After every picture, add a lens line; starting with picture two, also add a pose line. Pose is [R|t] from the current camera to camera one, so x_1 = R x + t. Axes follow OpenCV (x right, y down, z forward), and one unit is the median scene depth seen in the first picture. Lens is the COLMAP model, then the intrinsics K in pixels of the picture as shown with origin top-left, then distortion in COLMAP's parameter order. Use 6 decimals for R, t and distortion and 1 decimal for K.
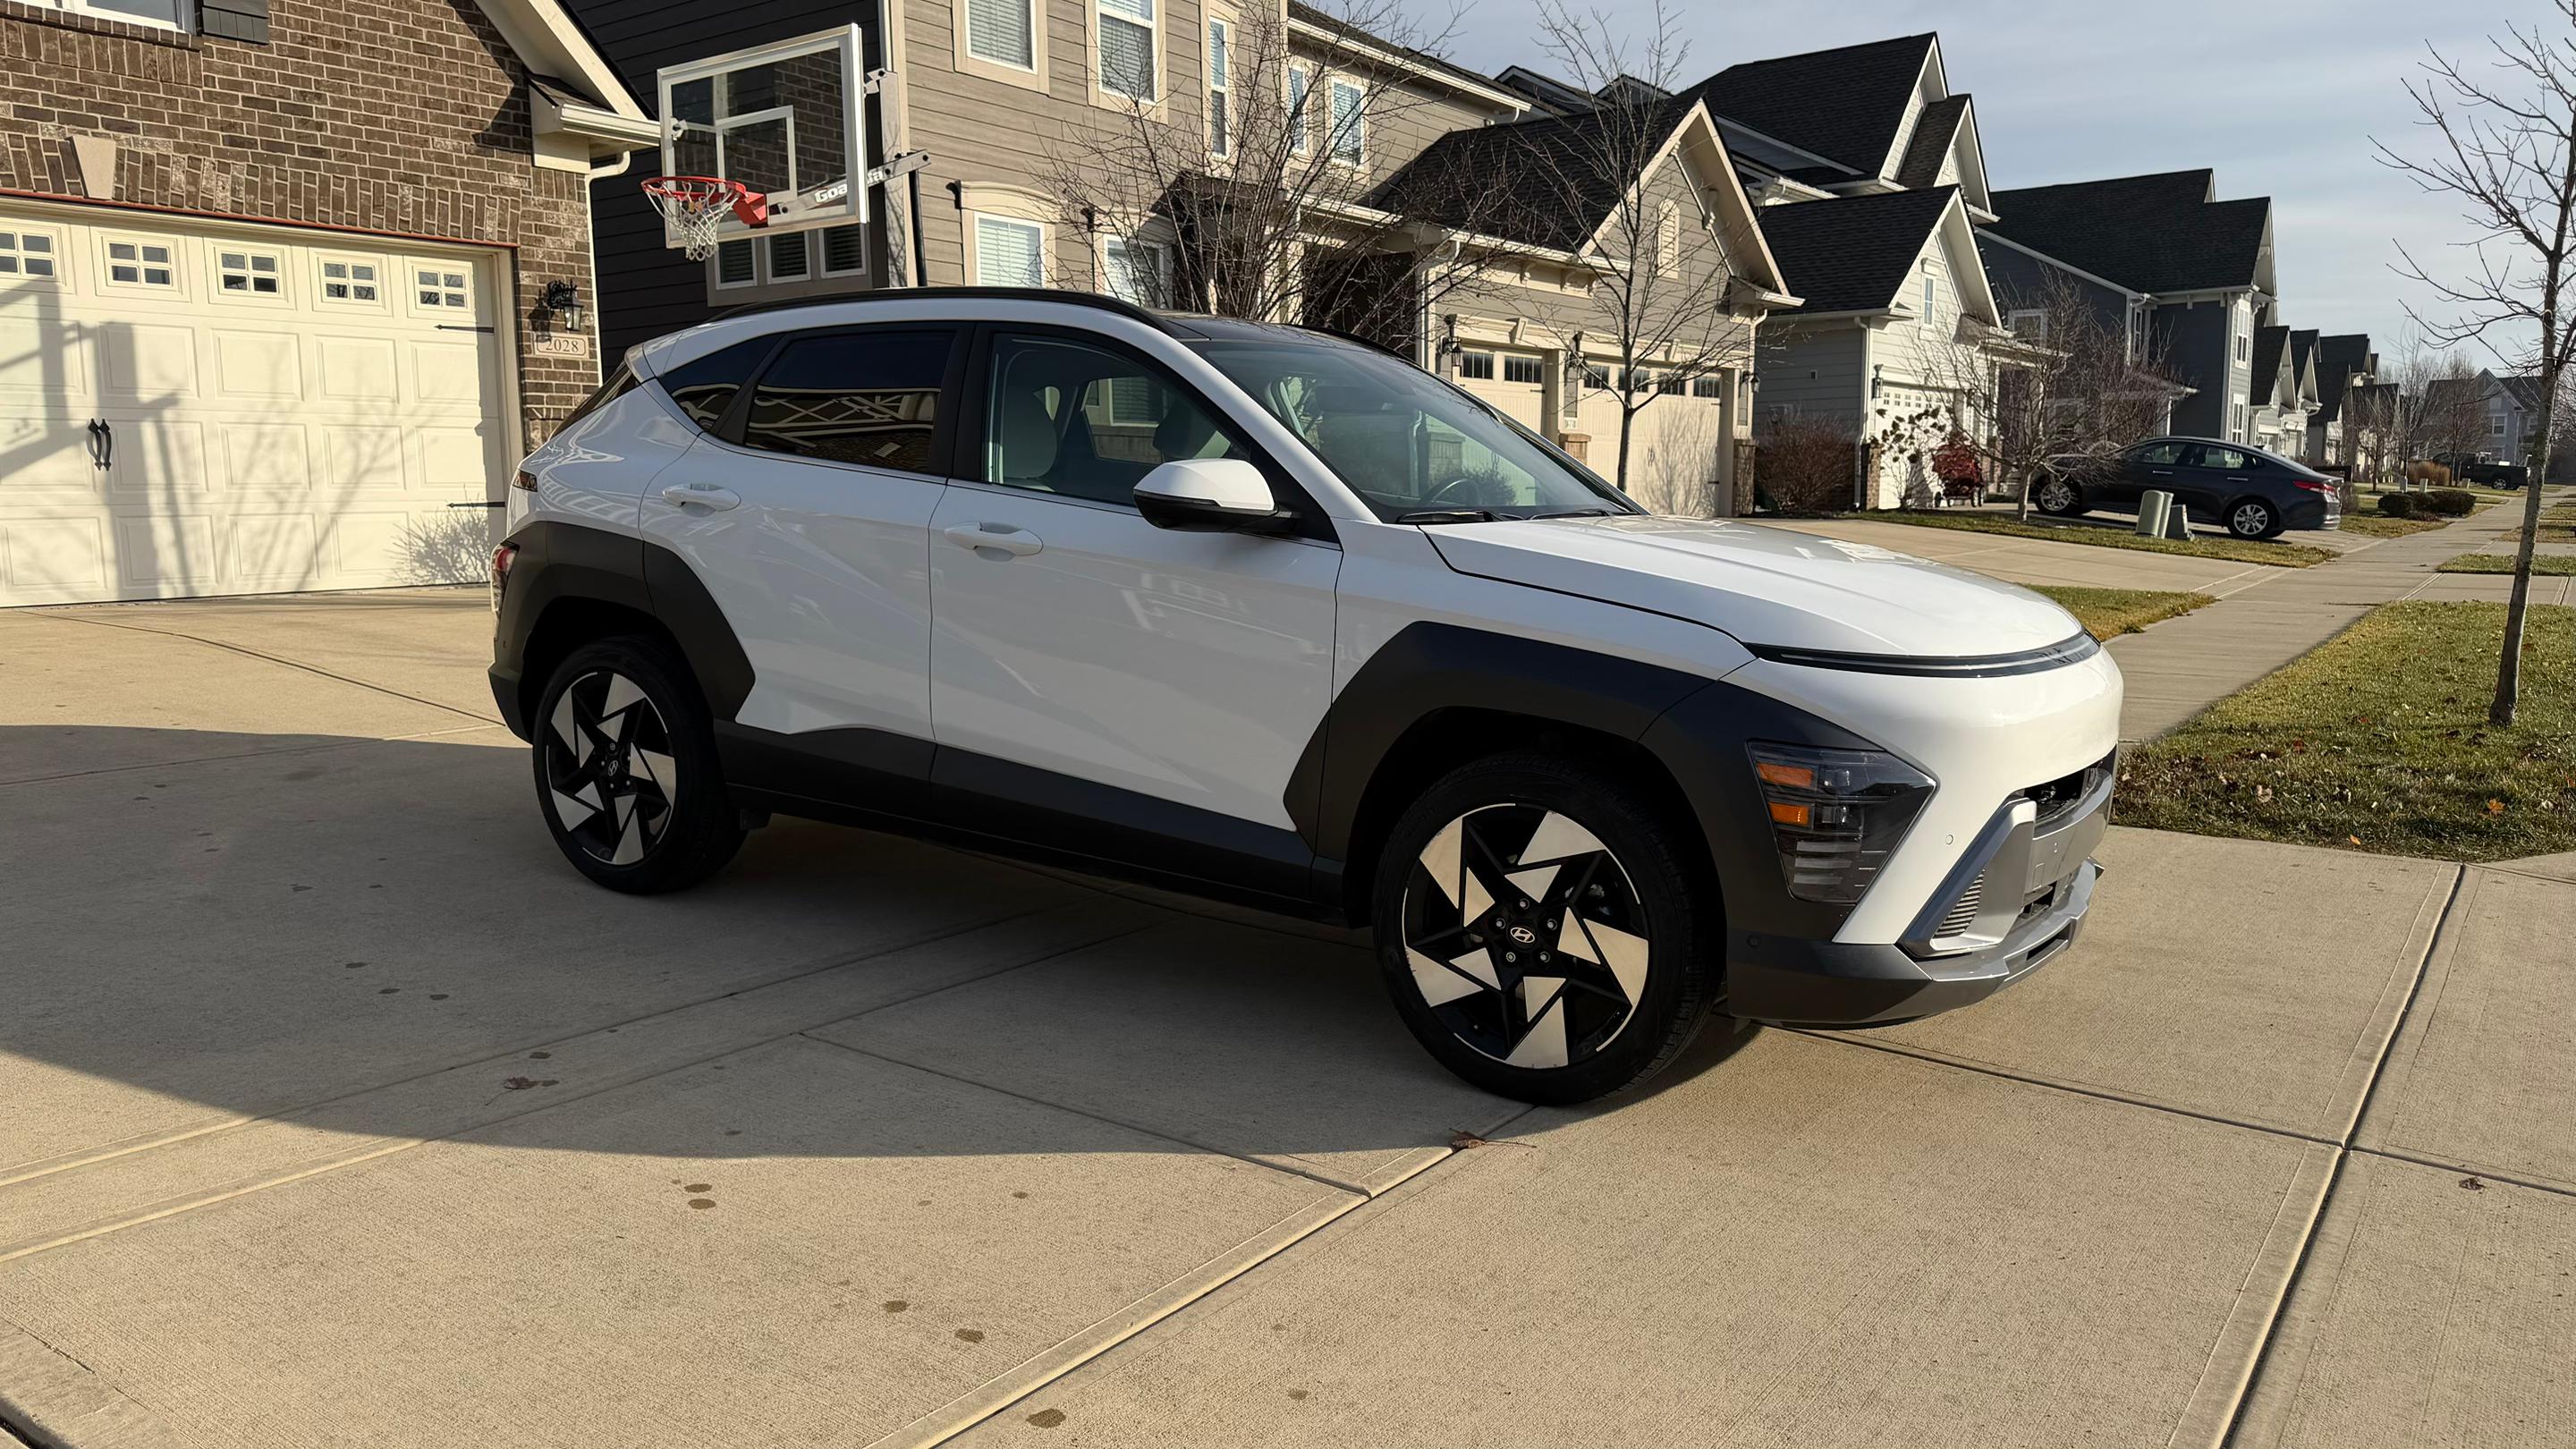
lens RADIAL K [[1743.1, 0, 1292.1], [0, 1743.1, 728.9], [0, 0, 1]] dist [0.019464, -0.022986]
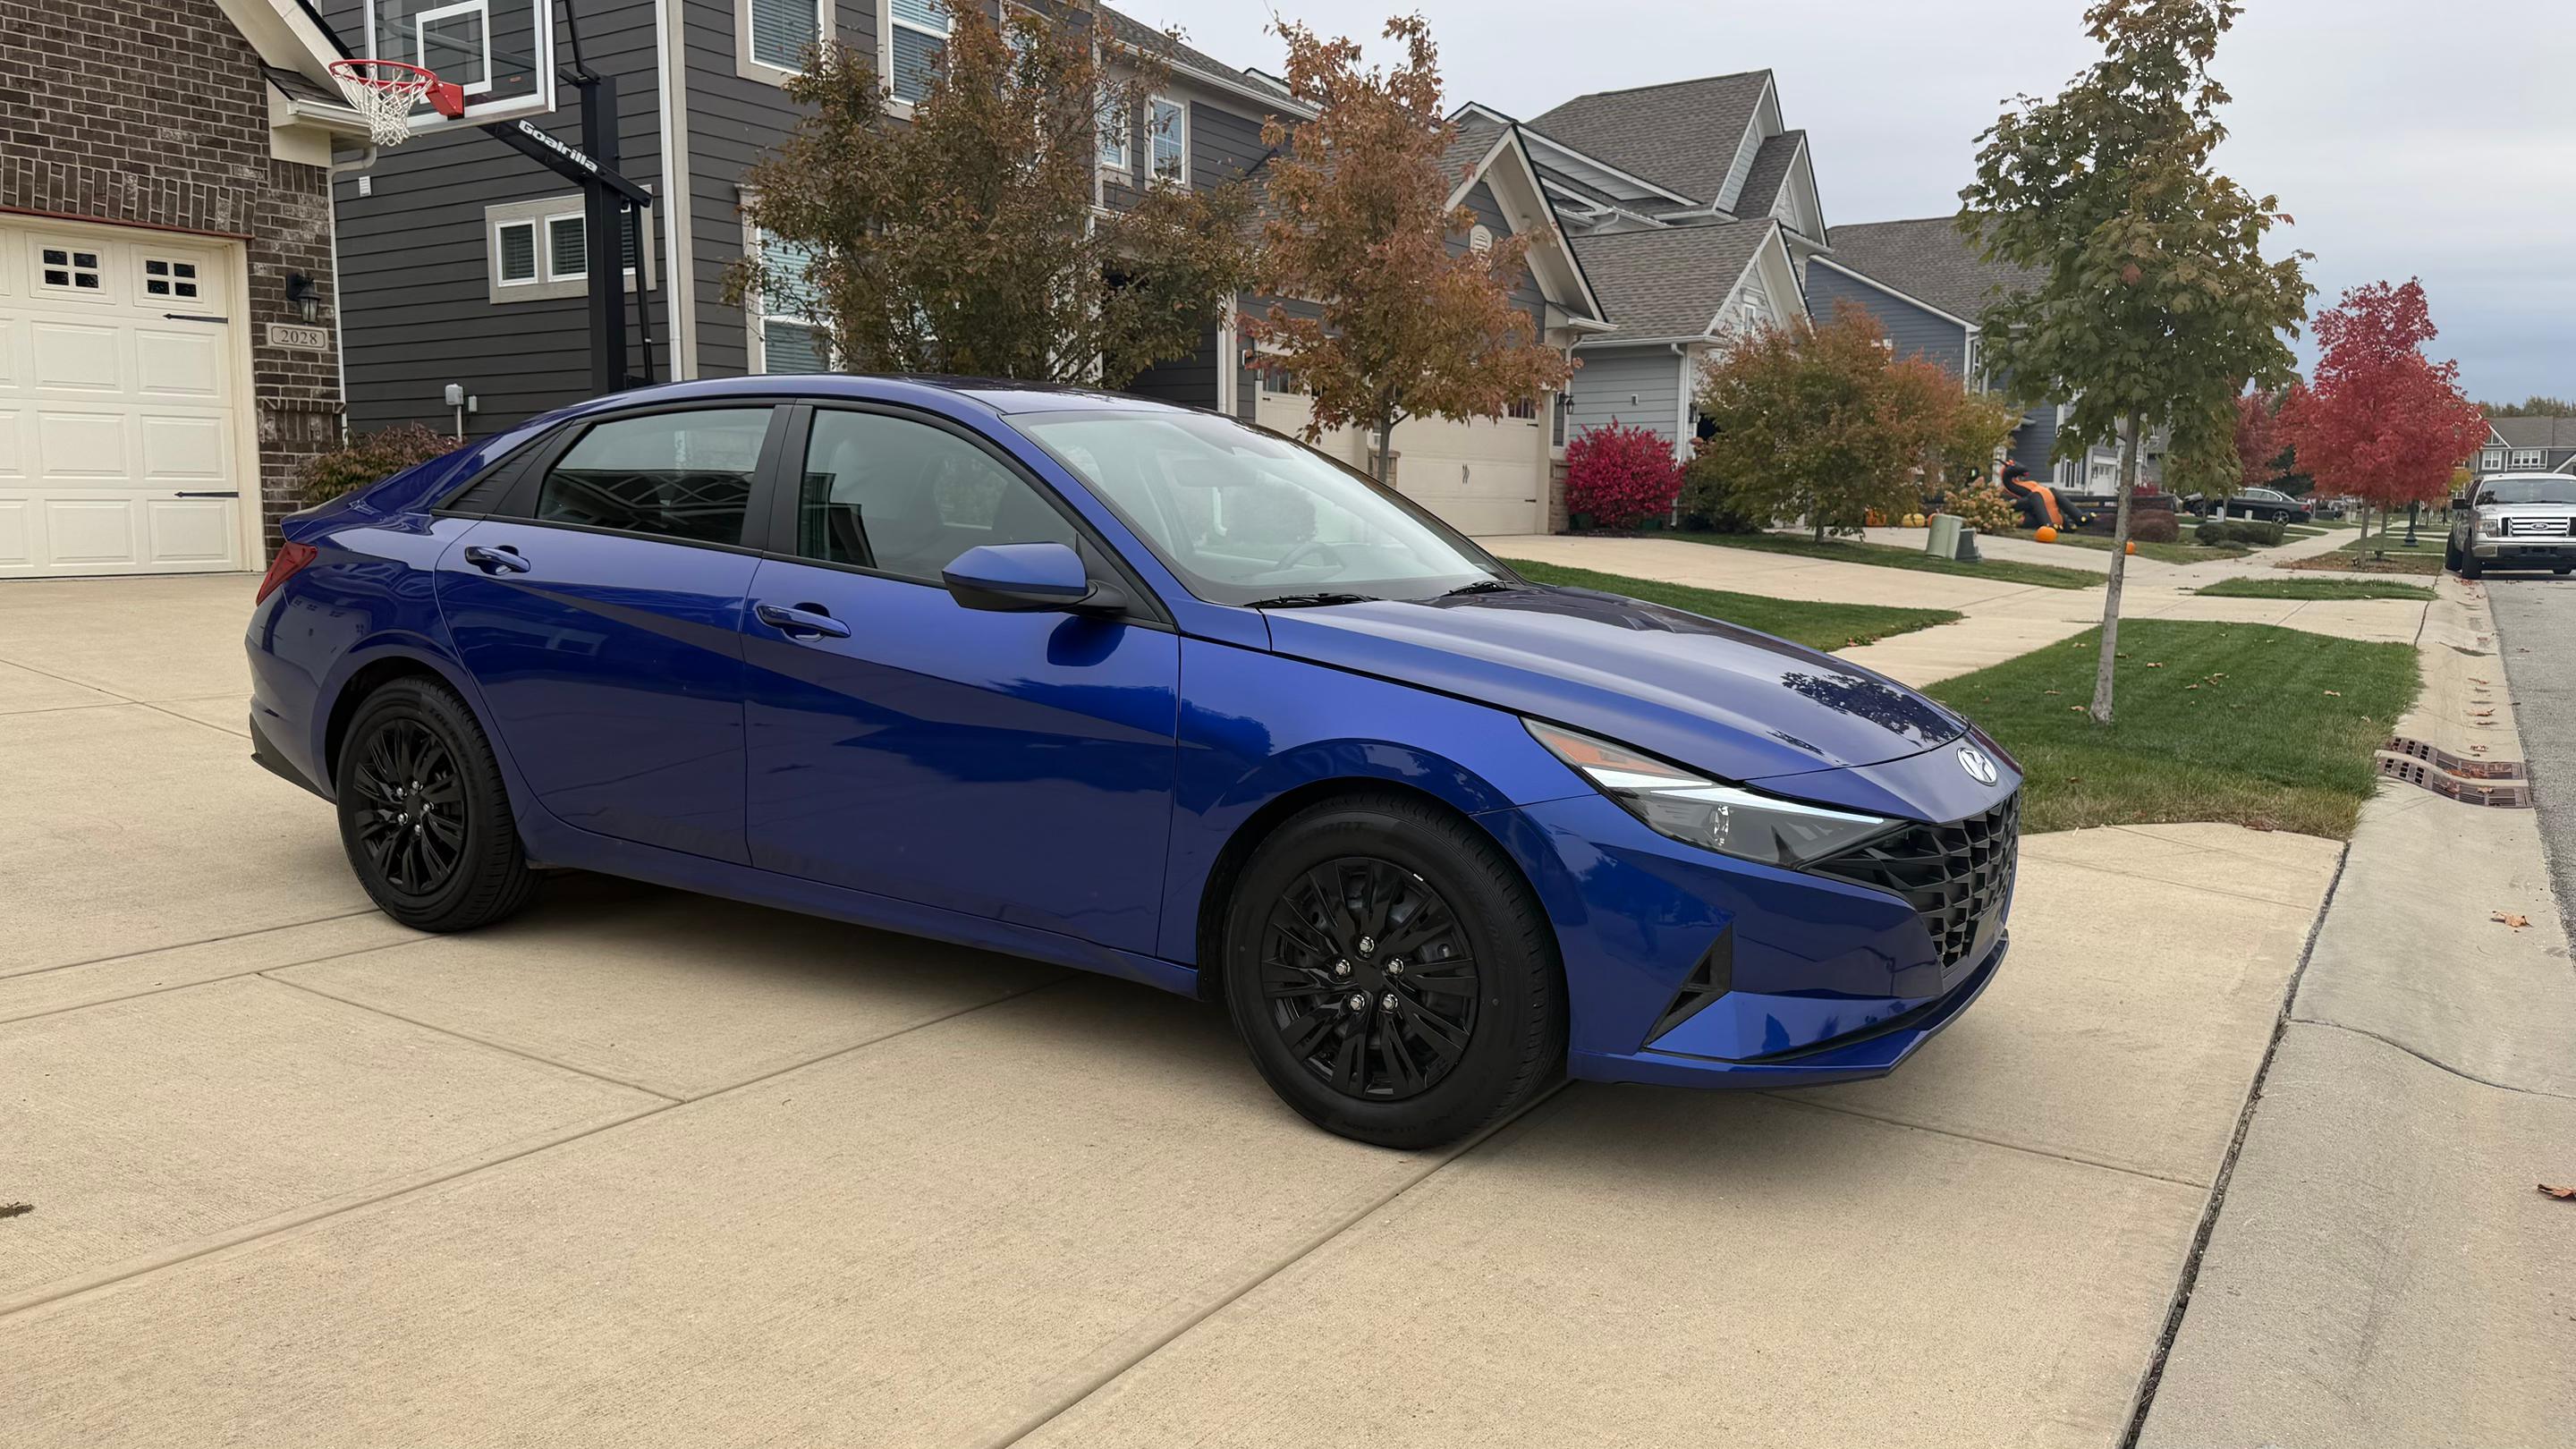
lens RADIAL K [[1743.1, 0, 1292.1], [0, 1743.1, 728.9], [0, 0, 1]] dist [0.019464, -0.022986]
pose [[0.998170, 0.008731, 0.059835, 0.098796], [-0.008185, 0.999923, -0.009373, 0.010788], [-0.059912, 0.008866, 0.998164, -0.037005]]
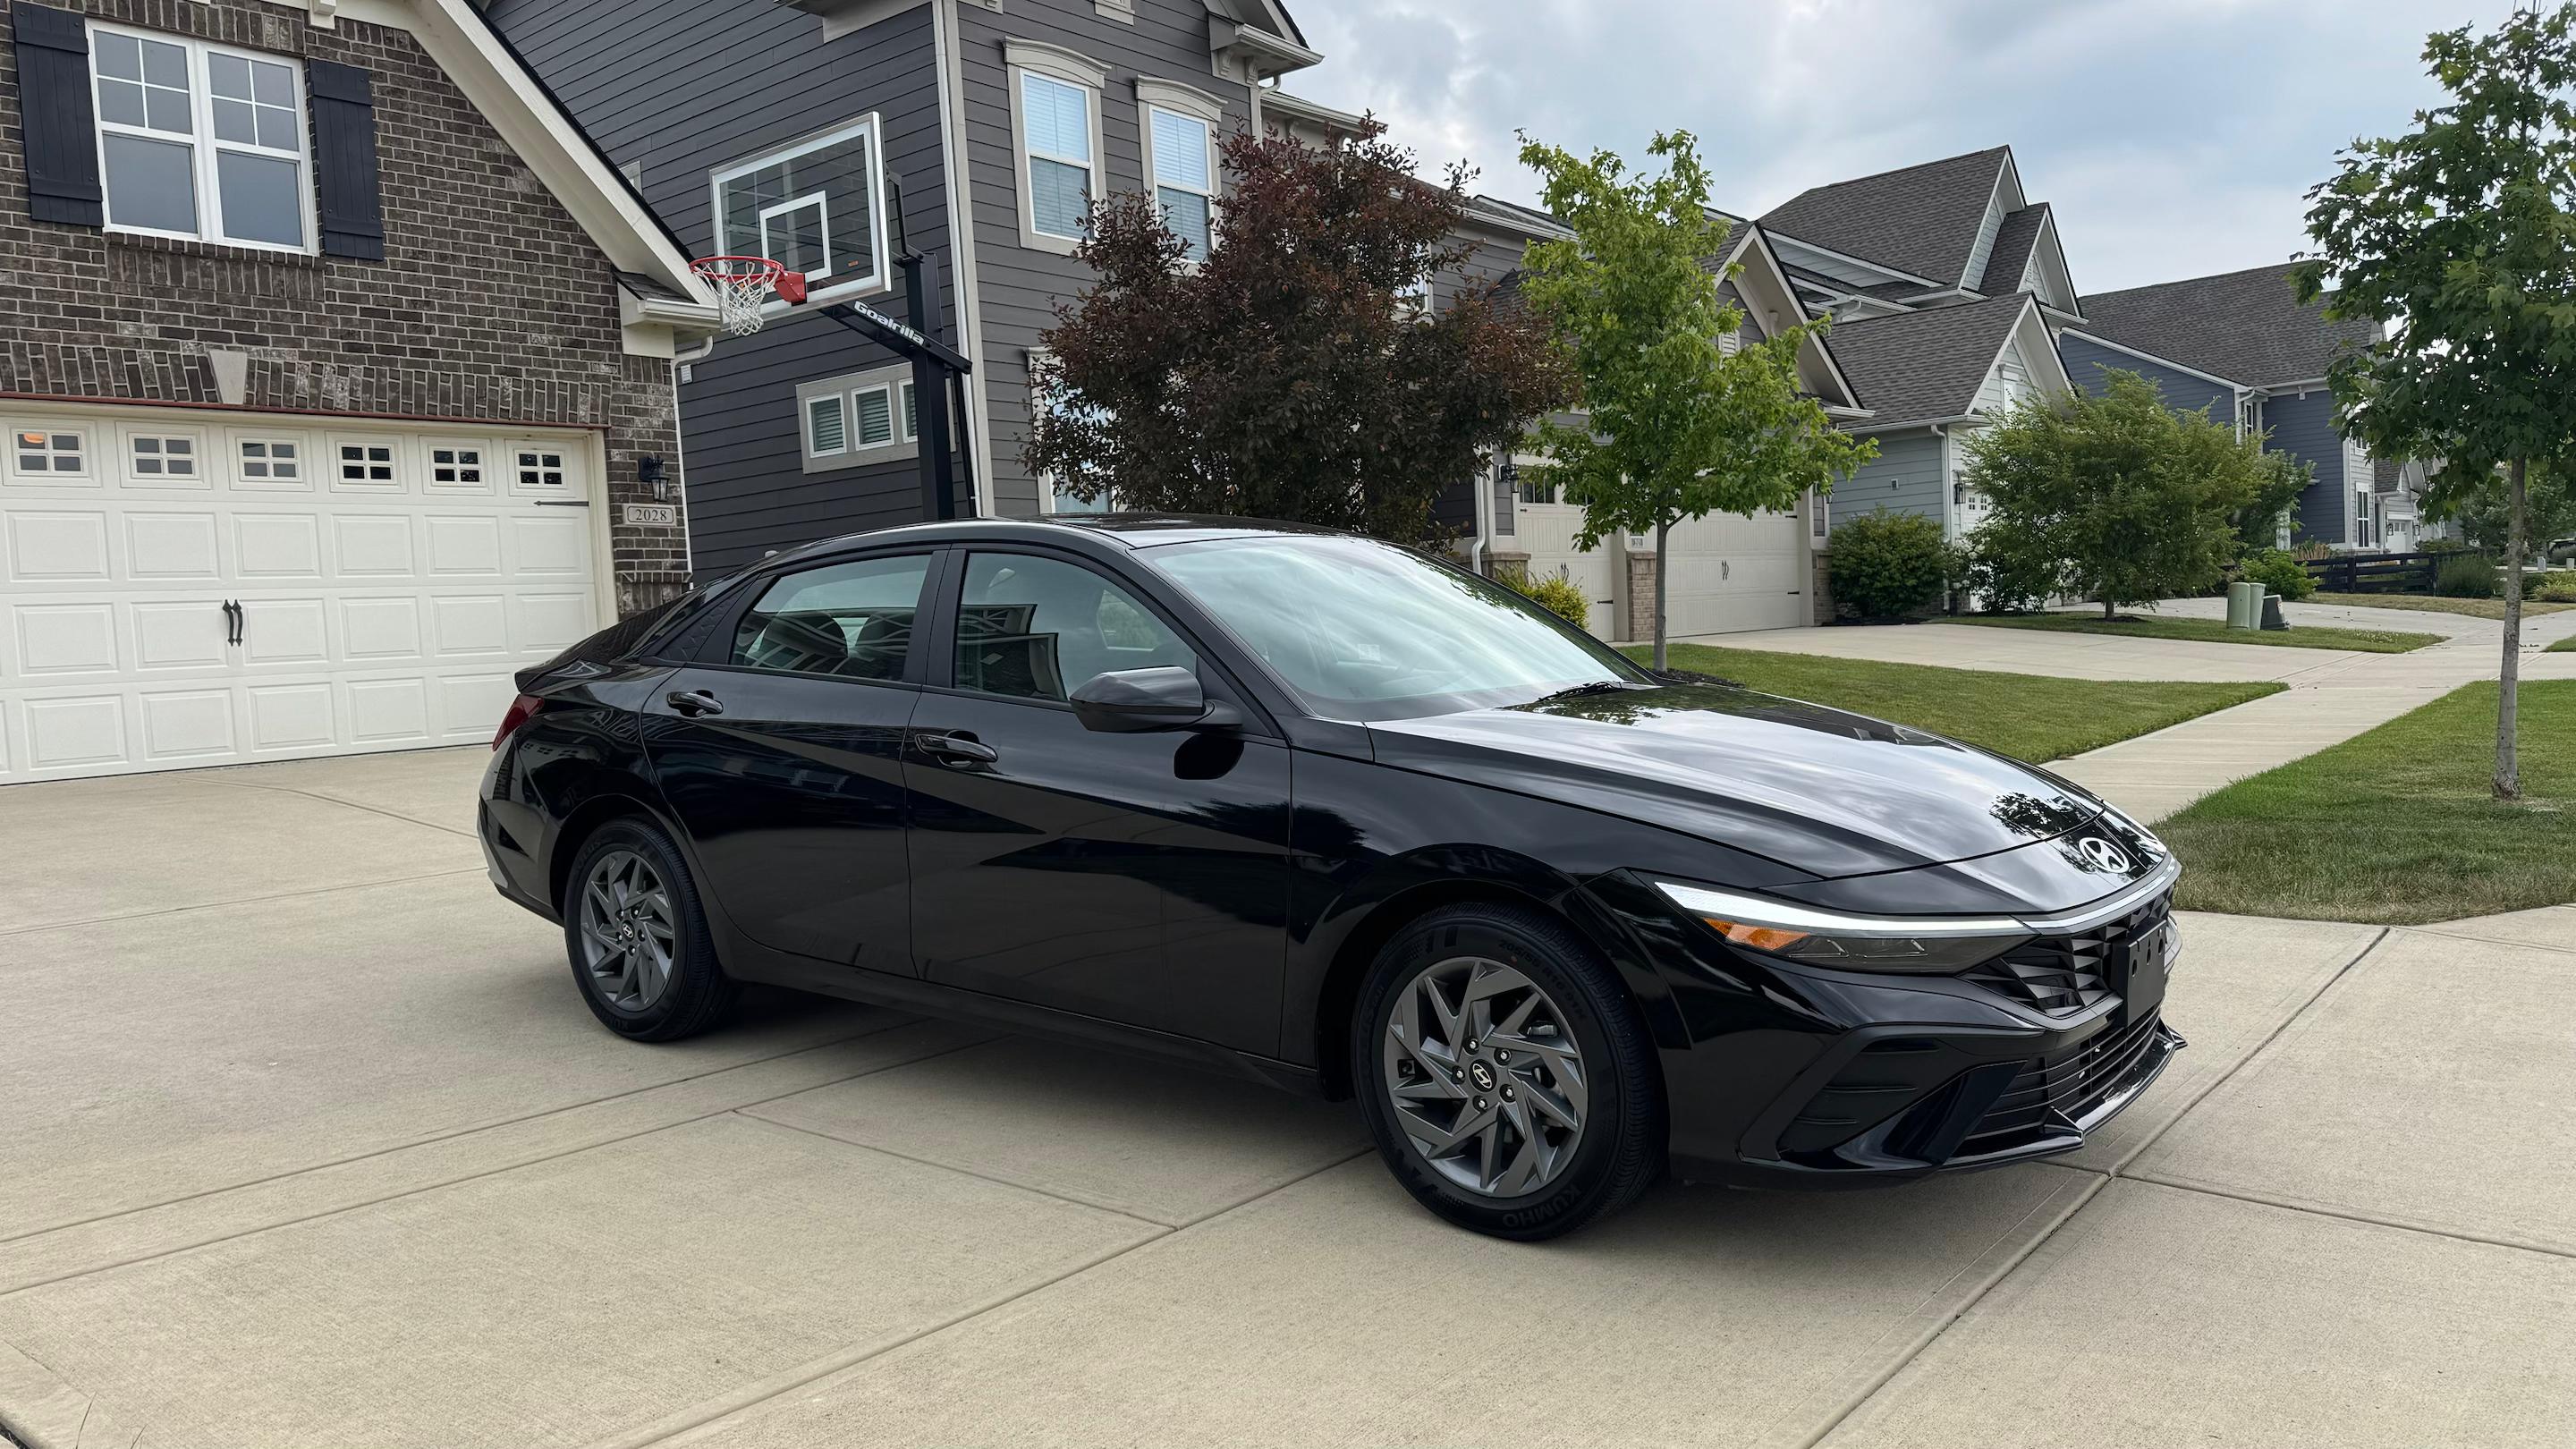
lens RADIAL K [[1727.1, 0, 1294.6], [0, 1727.1, 733.2], [0, 0, 1]] dist [0.034513, -0.041129]
pose [[0.996566, -0.038748, -0.073174, 0.058445], [0.033320, 0.996702, -0.073994, 0.009638], [0.075799, 0.071302, 0.994571, -0.033875]]
